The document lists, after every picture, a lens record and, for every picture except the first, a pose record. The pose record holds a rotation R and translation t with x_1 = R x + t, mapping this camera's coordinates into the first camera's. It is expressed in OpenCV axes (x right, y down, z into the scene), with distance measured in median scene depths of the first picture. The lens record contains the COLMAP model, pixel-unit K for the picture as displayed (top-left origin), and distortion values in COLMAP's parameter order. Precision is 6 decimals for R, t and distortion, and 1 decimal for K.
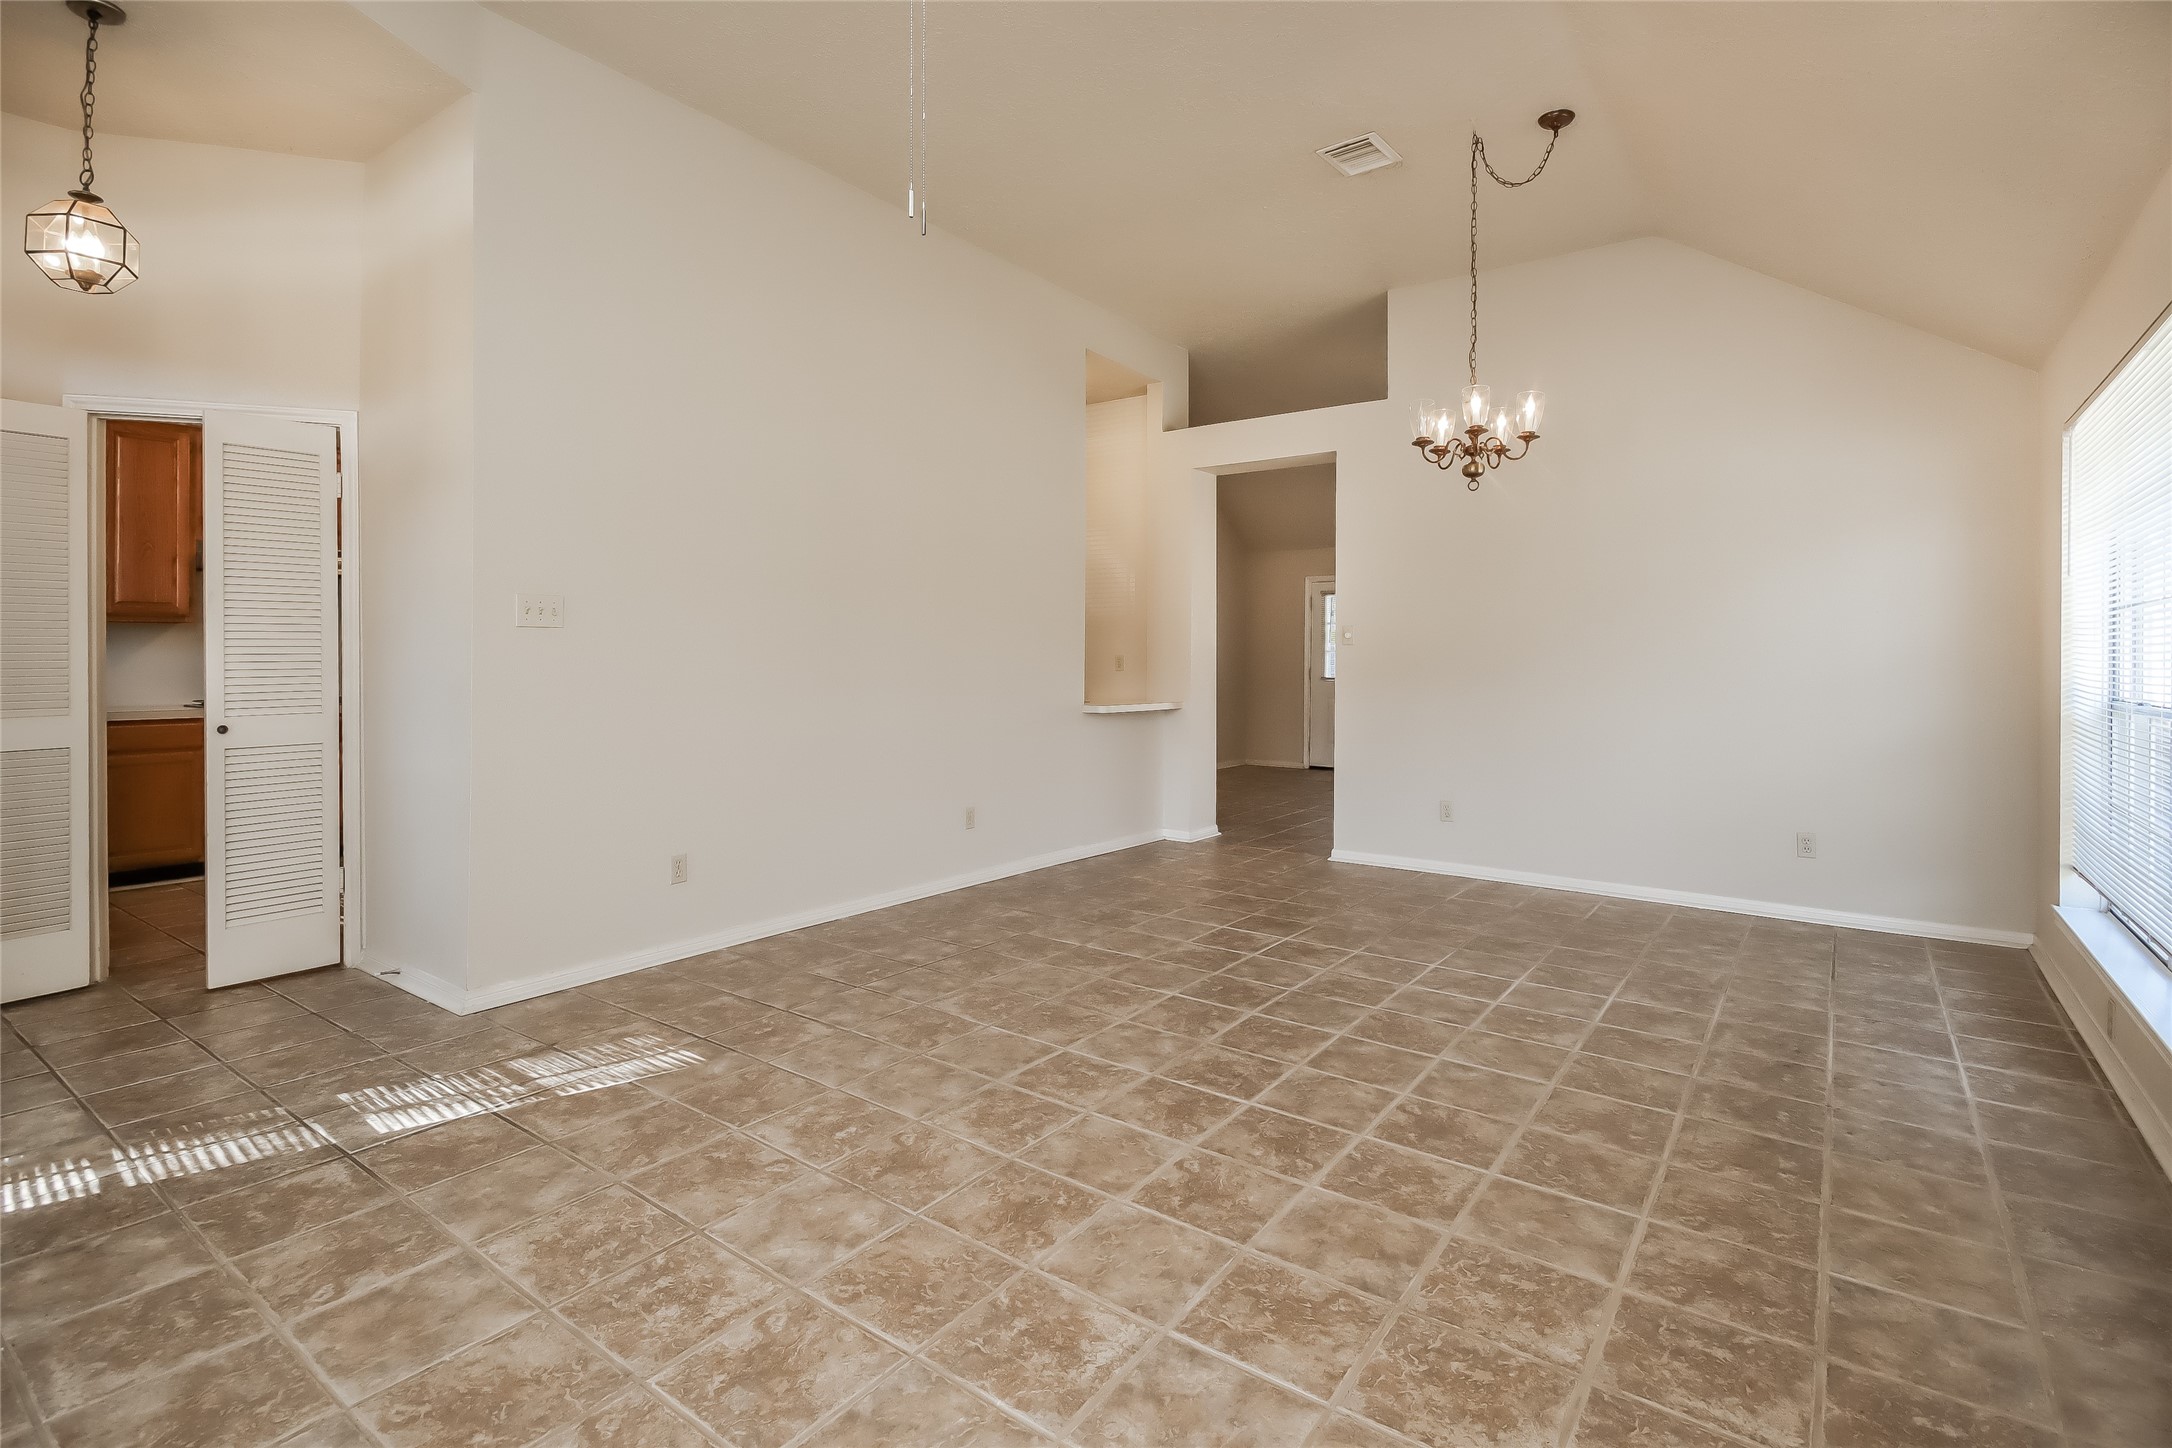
lens RADIAL K [[1041.2, 0, 1076.9], [0, 1041.2, 662.9], [0, 0, 1]] dist [0.001963, -0.001143]
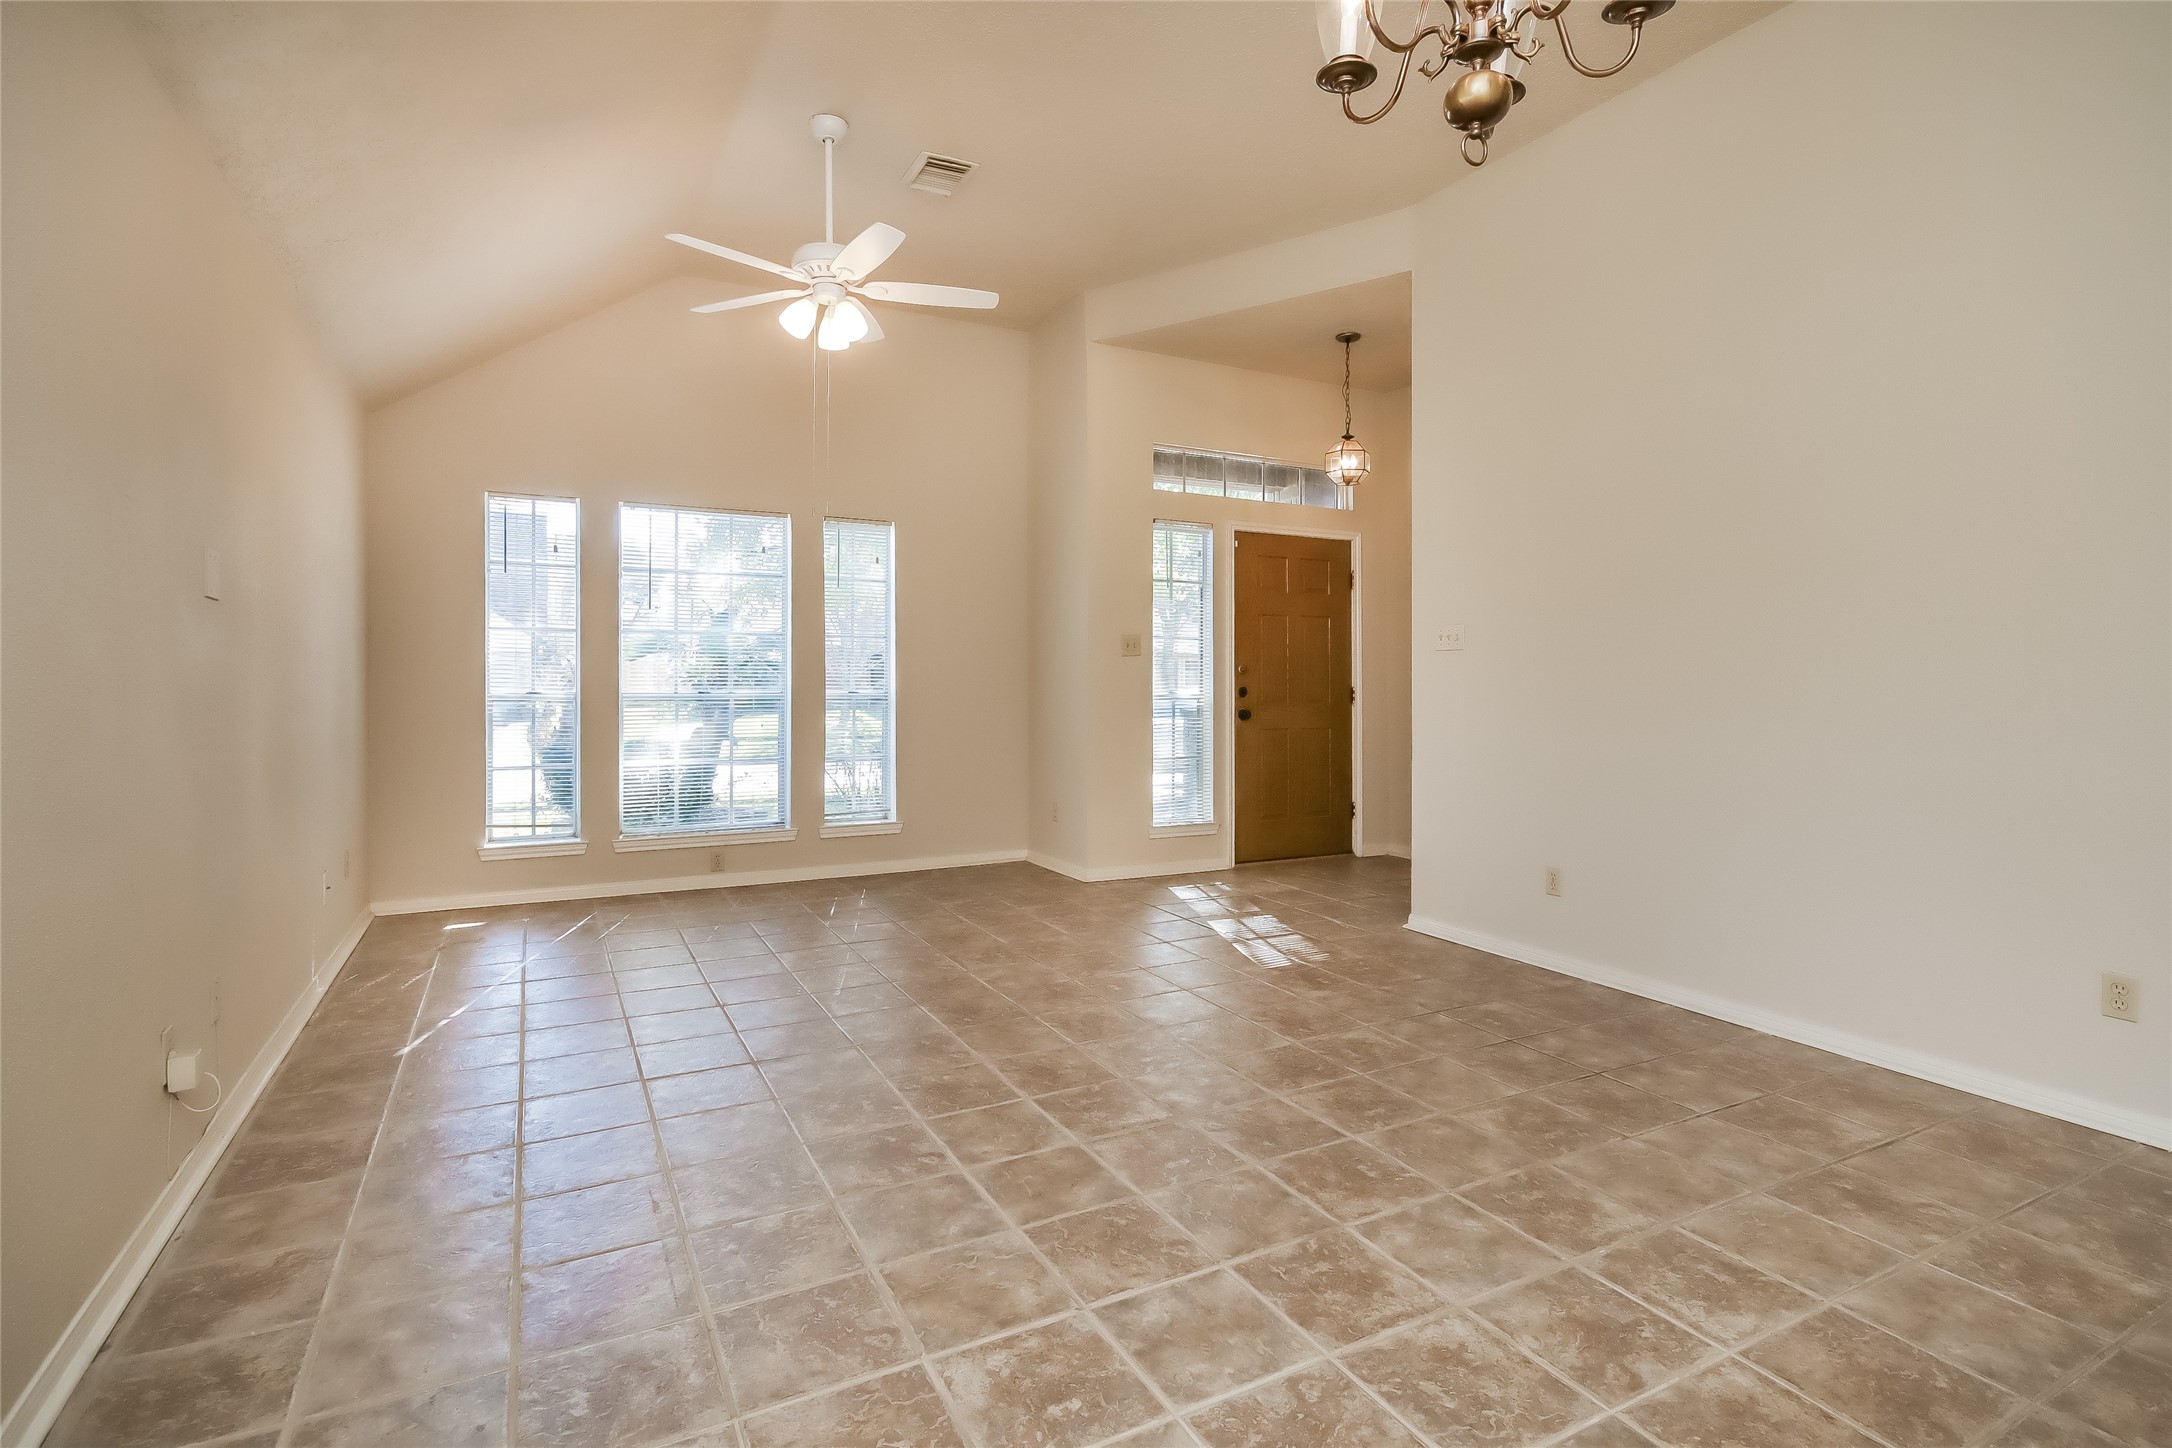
lens RADIAL K [[1041.2, 0, 1086.3], [0, 1041.2, 712.3], [0, 0, 1]] dist [0.001963, -0.001143]
pose [[-0.432259, 0.027060, -0.901343, 0.959375], [-0.006973, 0.999419, 0.033349, 0.000766], [0.901722, 0.020701, -0.431820, 1.341808]]
